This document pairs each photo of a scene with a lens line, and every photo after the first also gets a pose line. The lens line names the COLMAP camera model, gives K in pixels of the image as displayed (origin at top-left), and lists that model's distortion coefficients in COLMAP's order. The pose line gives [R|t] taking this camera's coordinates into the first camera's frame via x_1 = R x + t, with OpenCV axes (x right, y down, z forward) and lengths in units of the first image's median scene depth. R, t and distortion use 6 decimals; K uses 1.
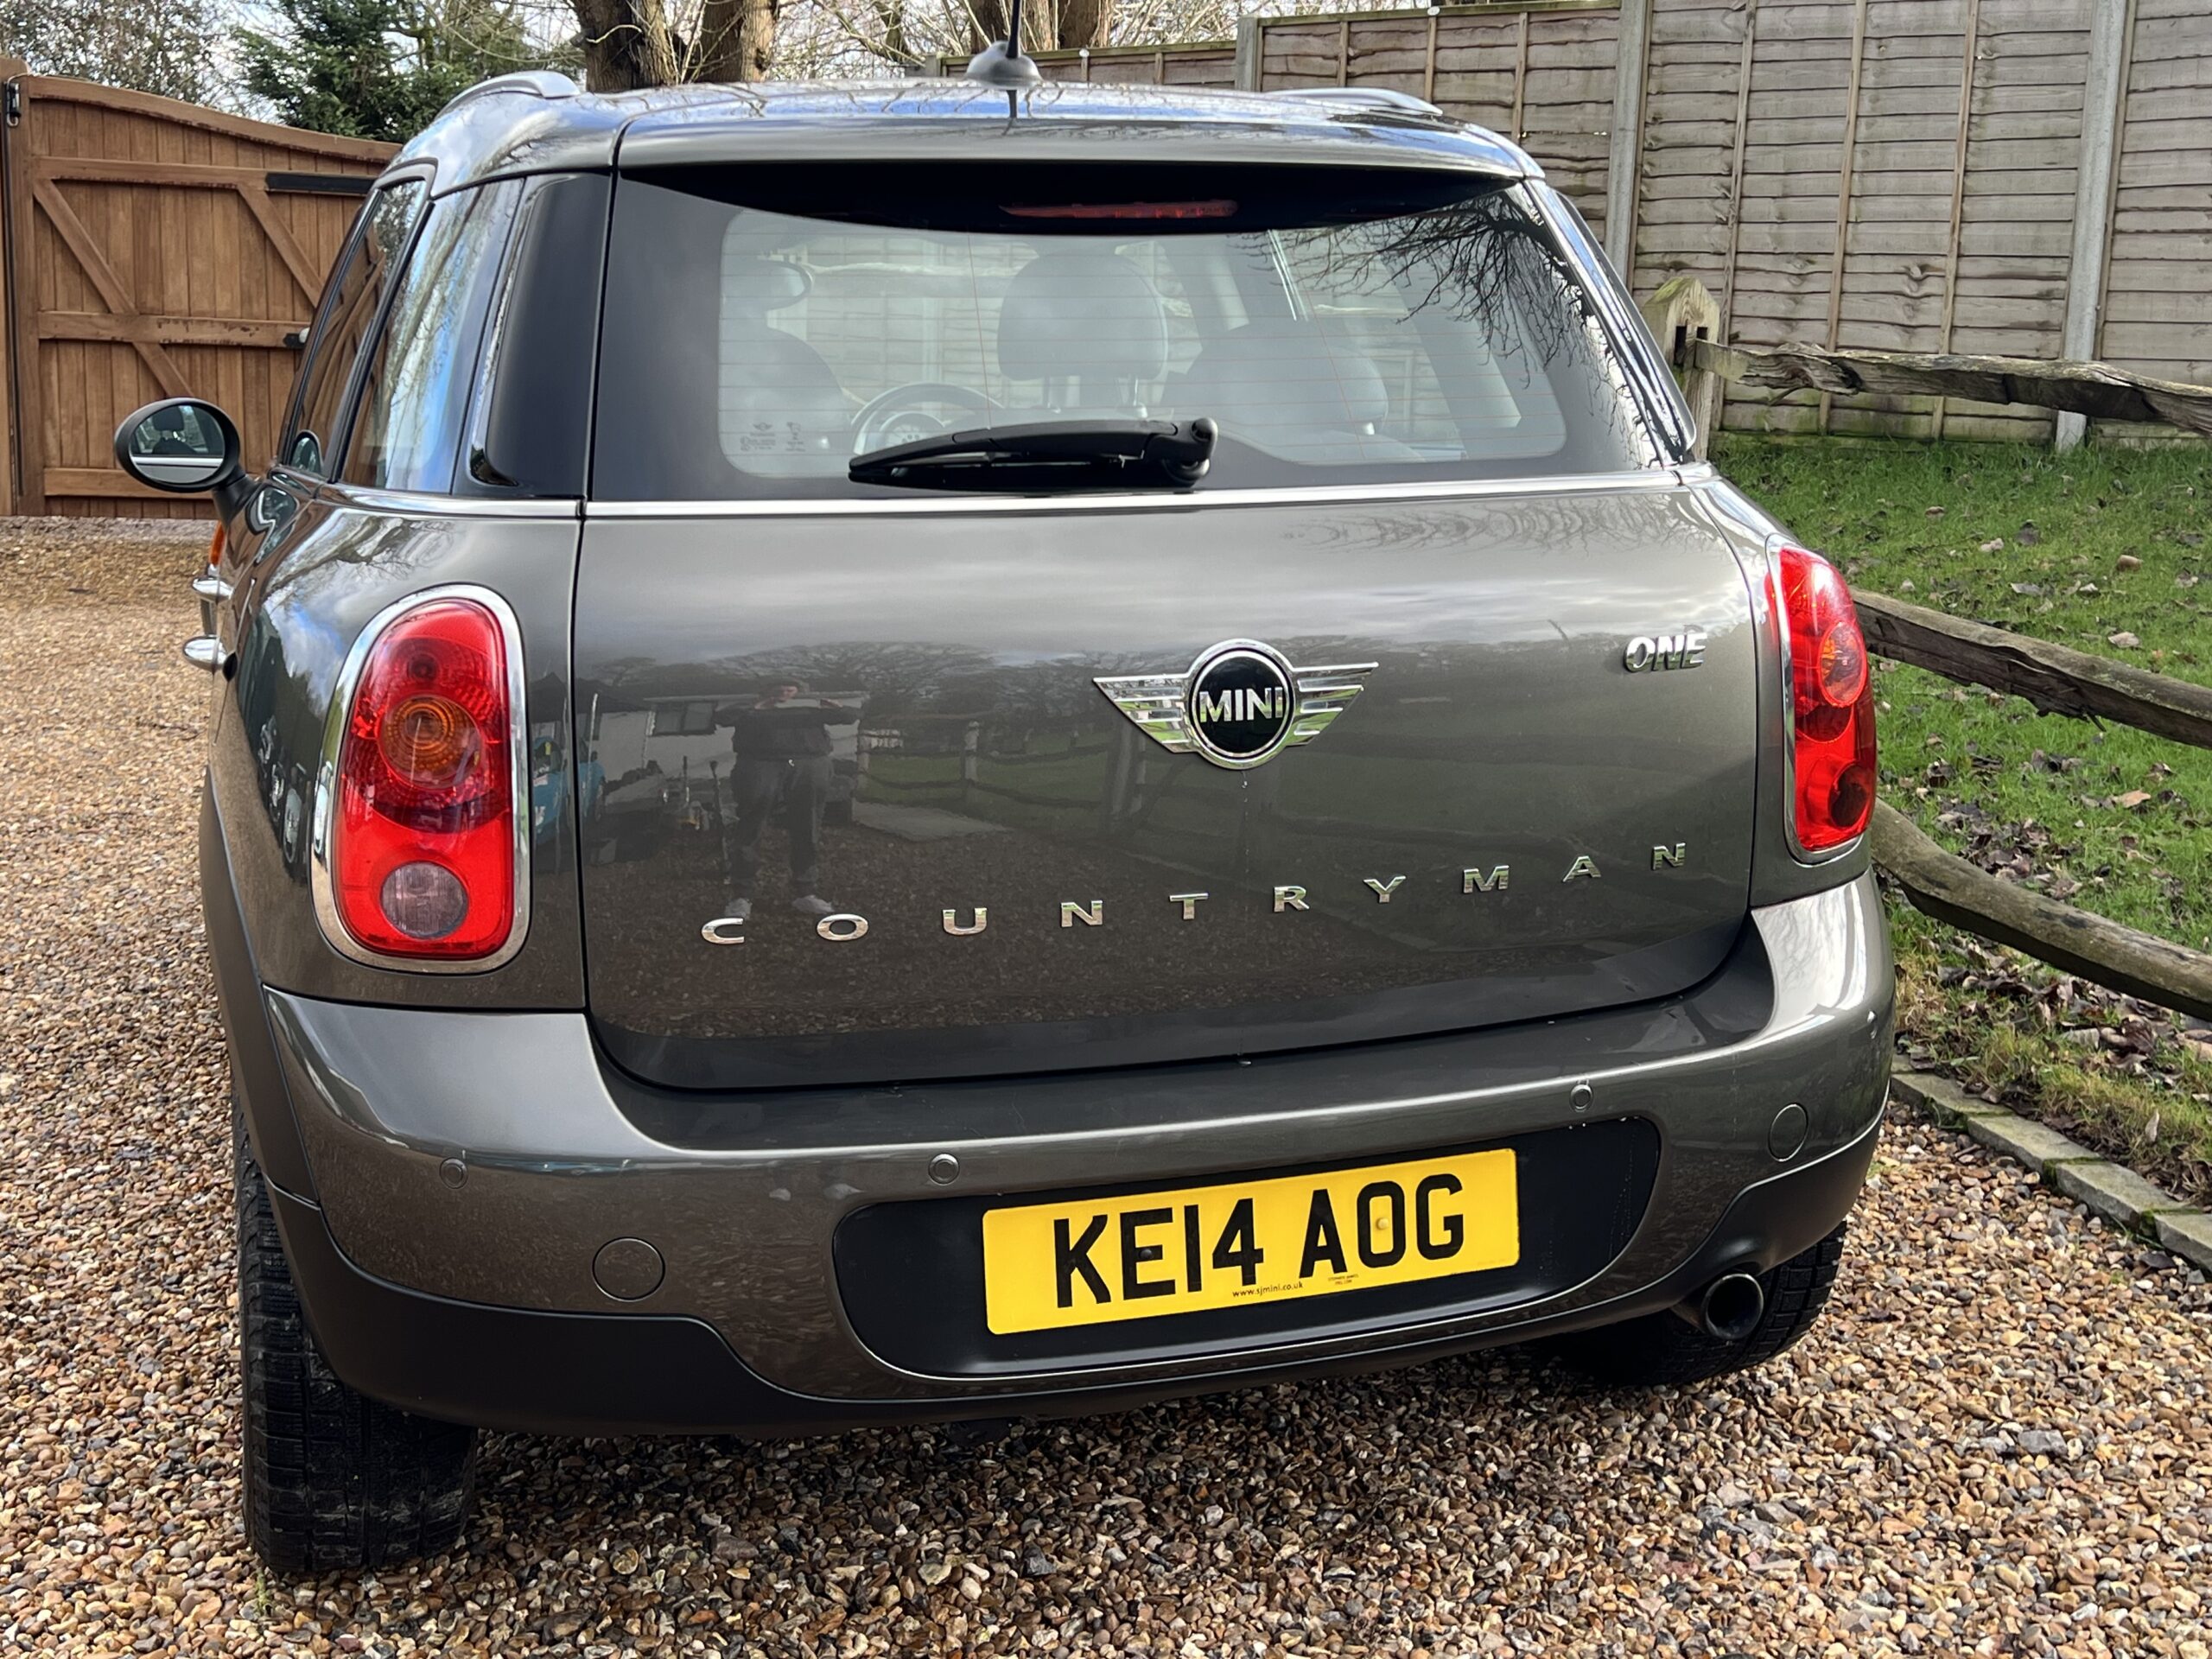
lens RADIAL K [[2687.7, 0, 1106.0], [0, 2687.7, 829.5], [0, 0, 1]] dist [0.142328, -0.321164]
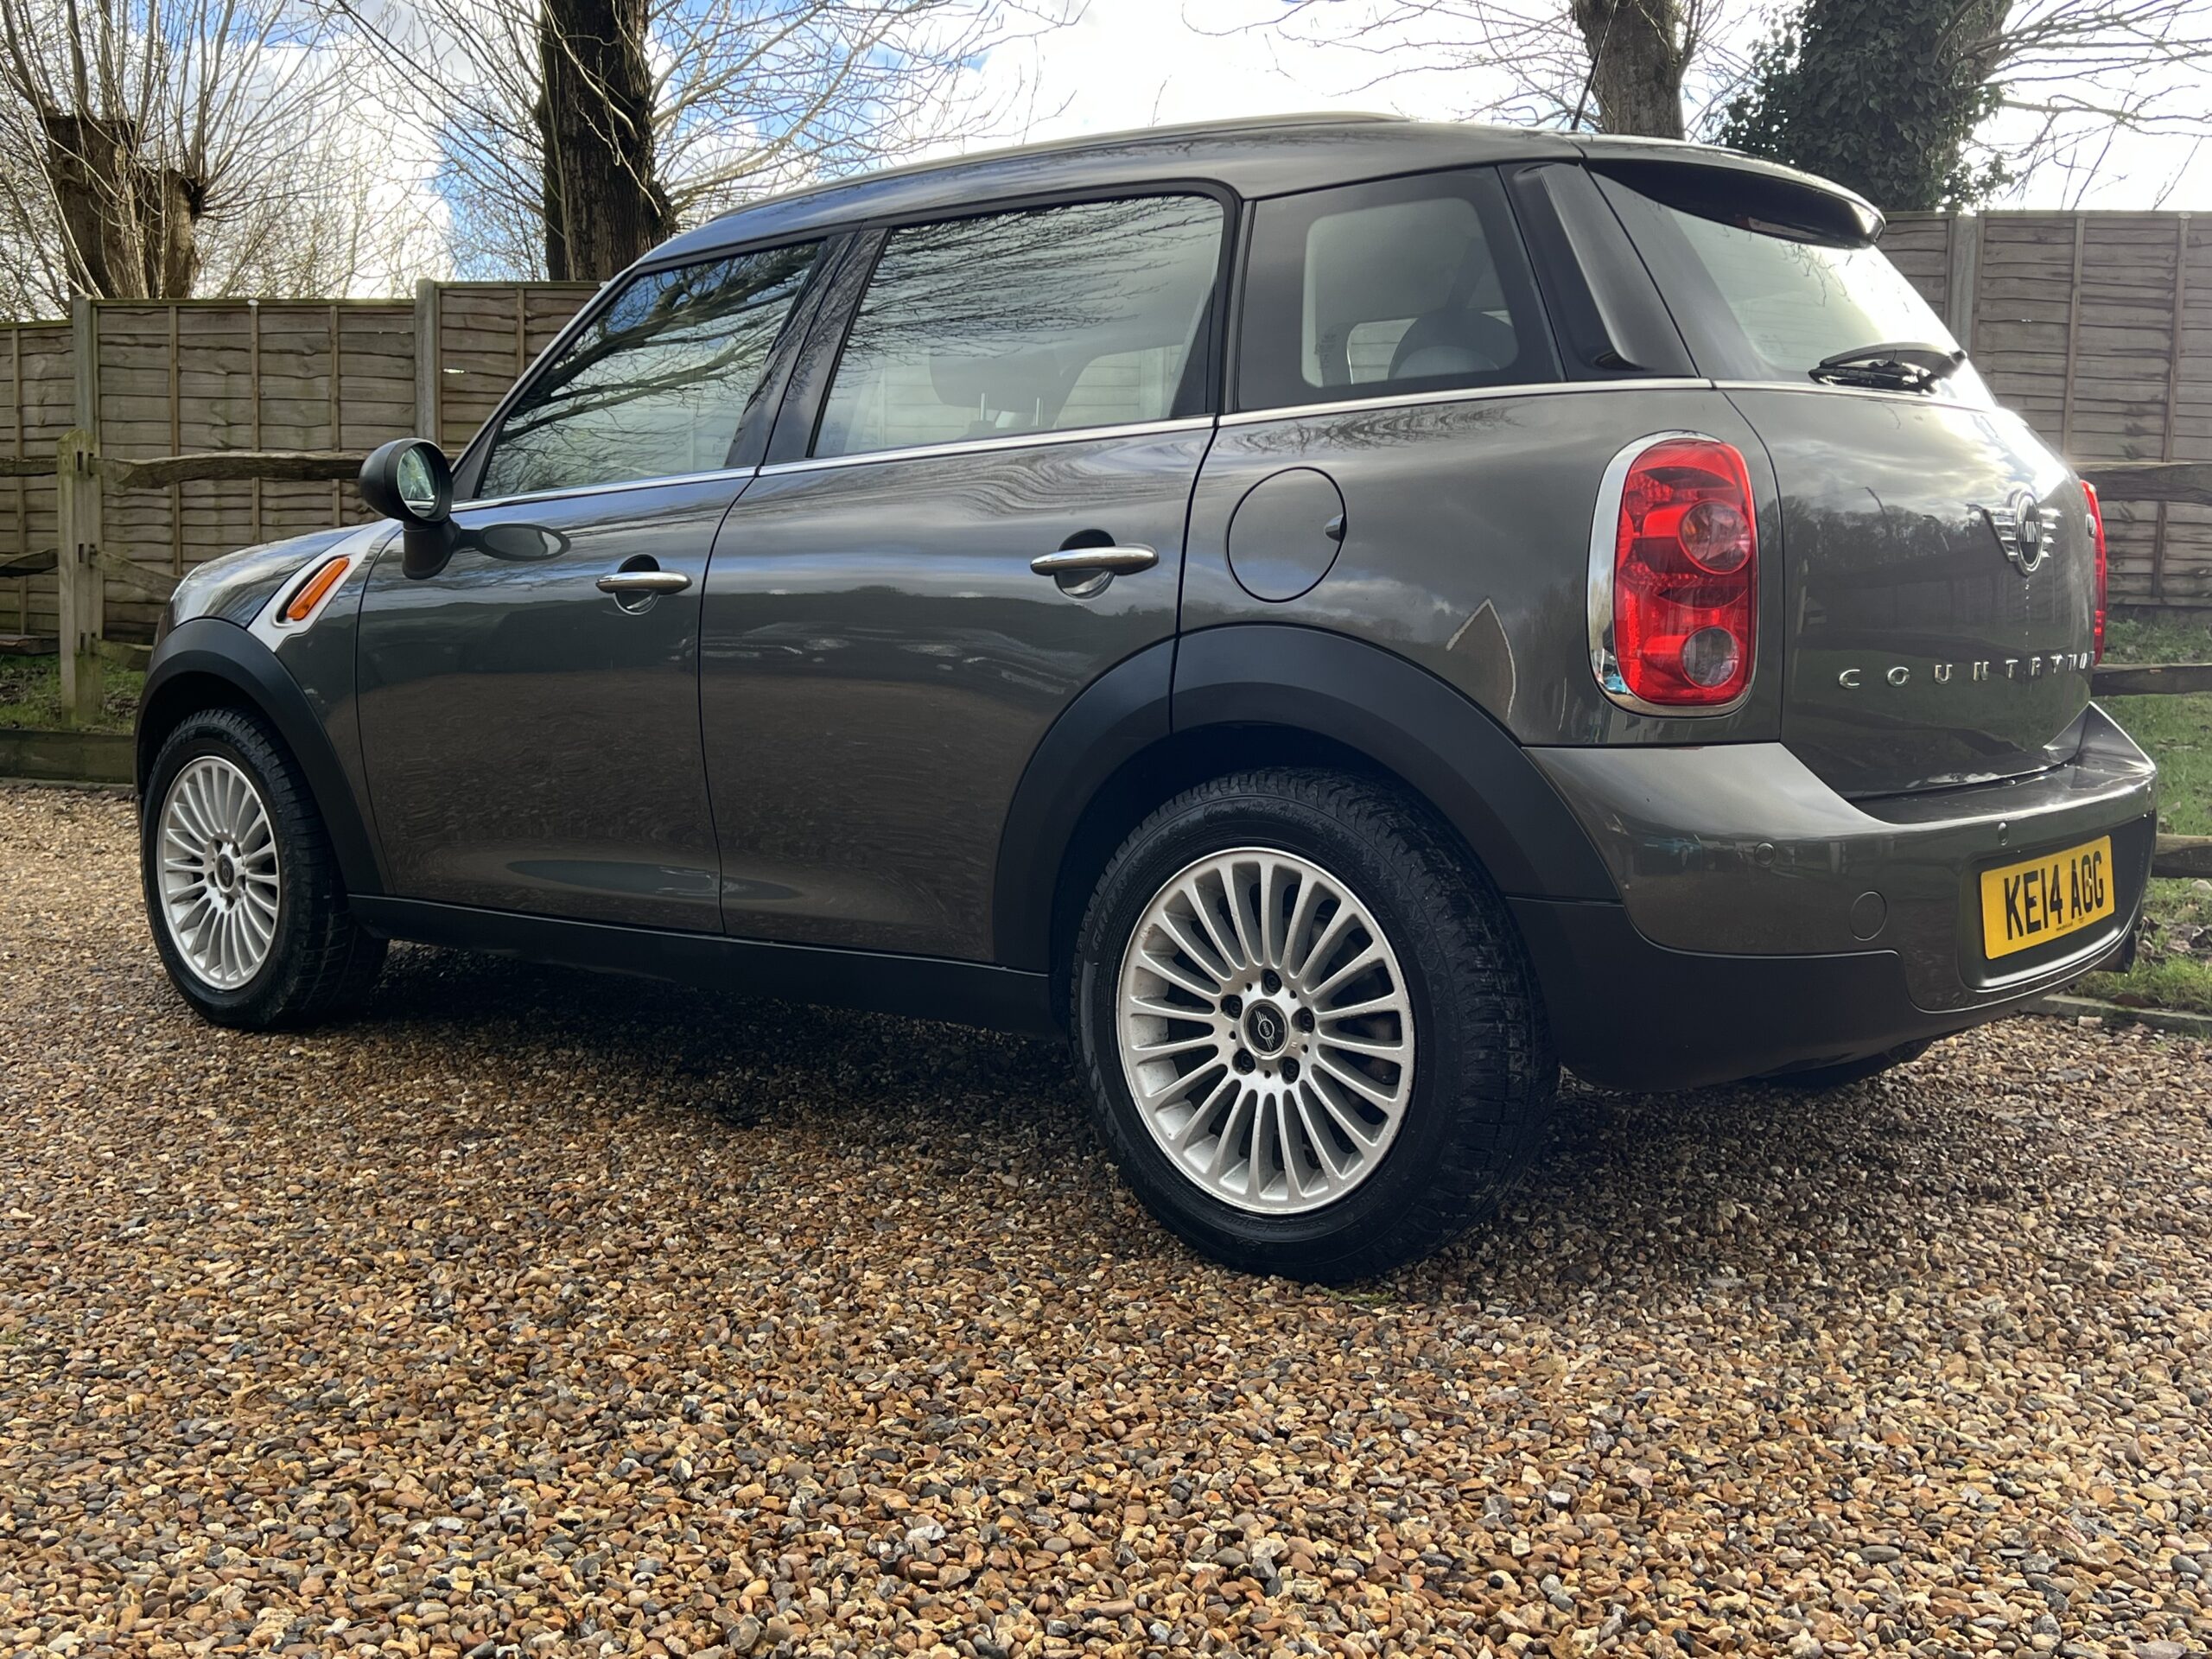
lens RADIAL K [[2238.6, 0, 1112.9], [0, 2238.6, 836.5], [0, 0, 1]] dist [0.061239, -0.078138]
pose [[0.852478, -0.054846, 0.519879, -0.237078], [0.101990, 0.992820, -0.062500, 0.033595], [-0.512718, 0.106303, 0.851950, 0.047855]]
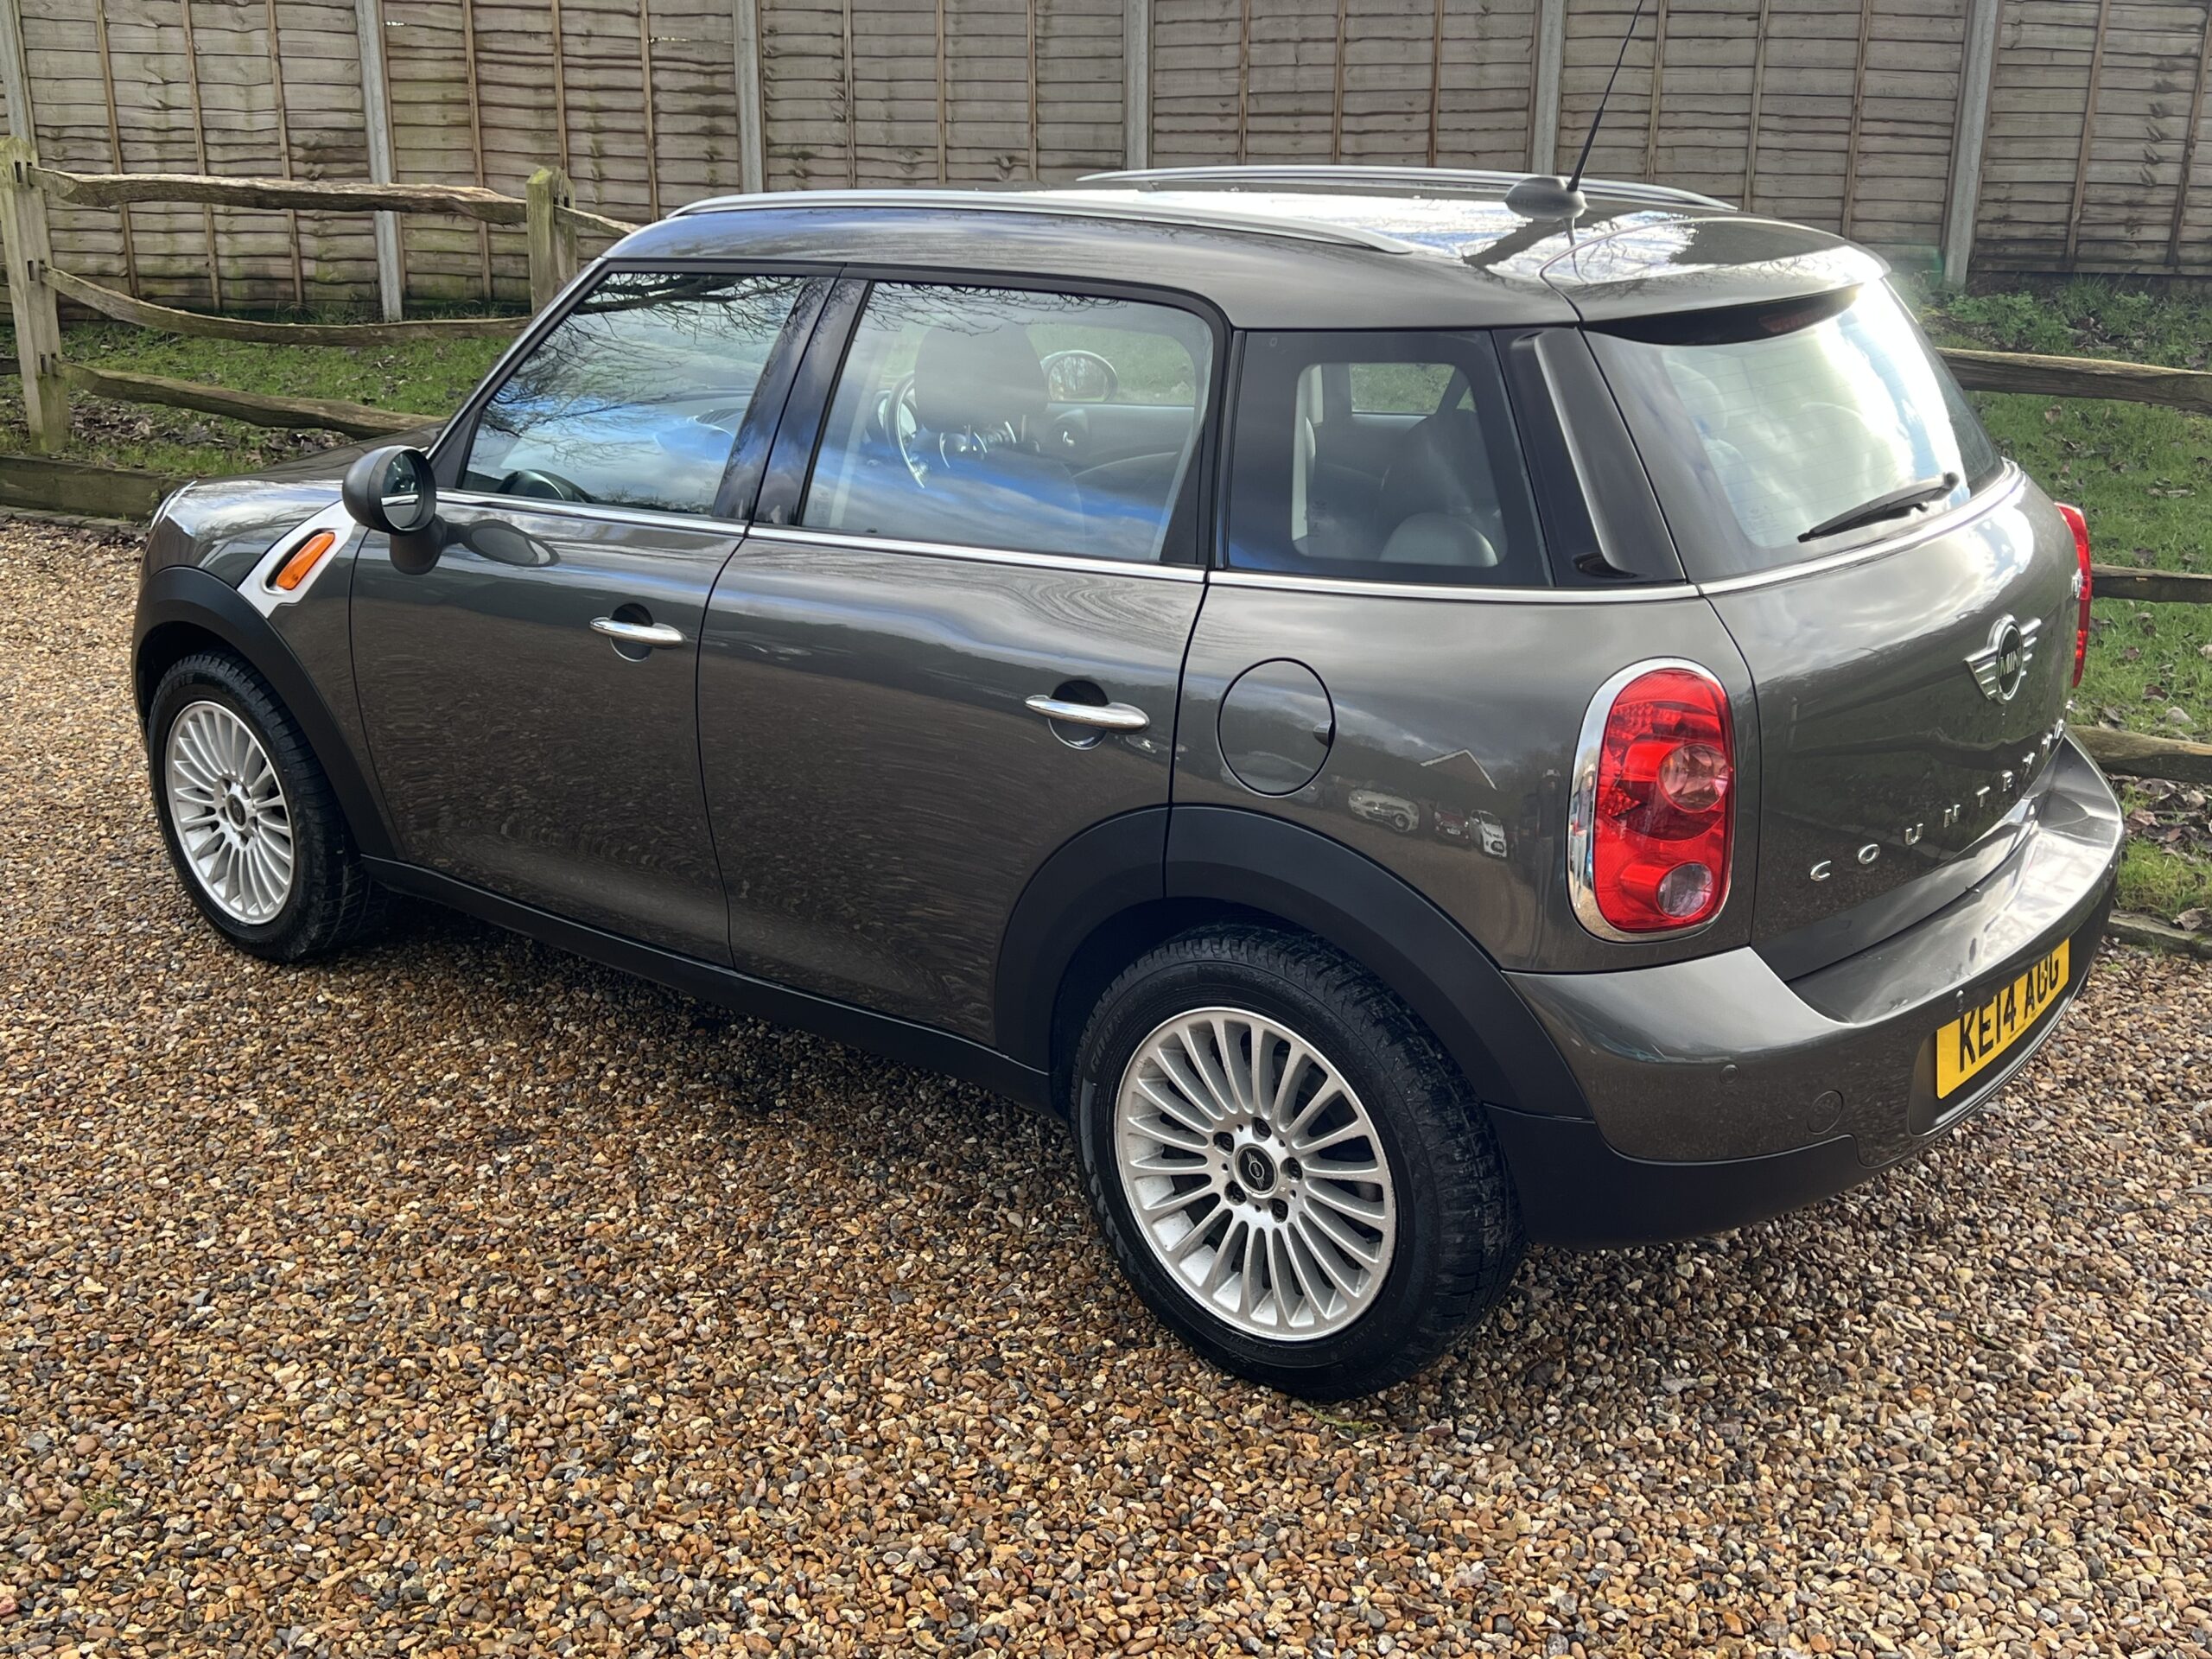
lens RADIAL K [[2238.6, 0, 1112.9], [0, 2238.6, 836.5], [0, 0, 1]] dist [0.061239, -0.078138]
pose [[0.848406, -0.177099, 0.498841, -0.233326], [0.114772, 0.981499, 0.153255, -0.045841], [-0.516754, -0.072769, 0.853036, 0.038895]]
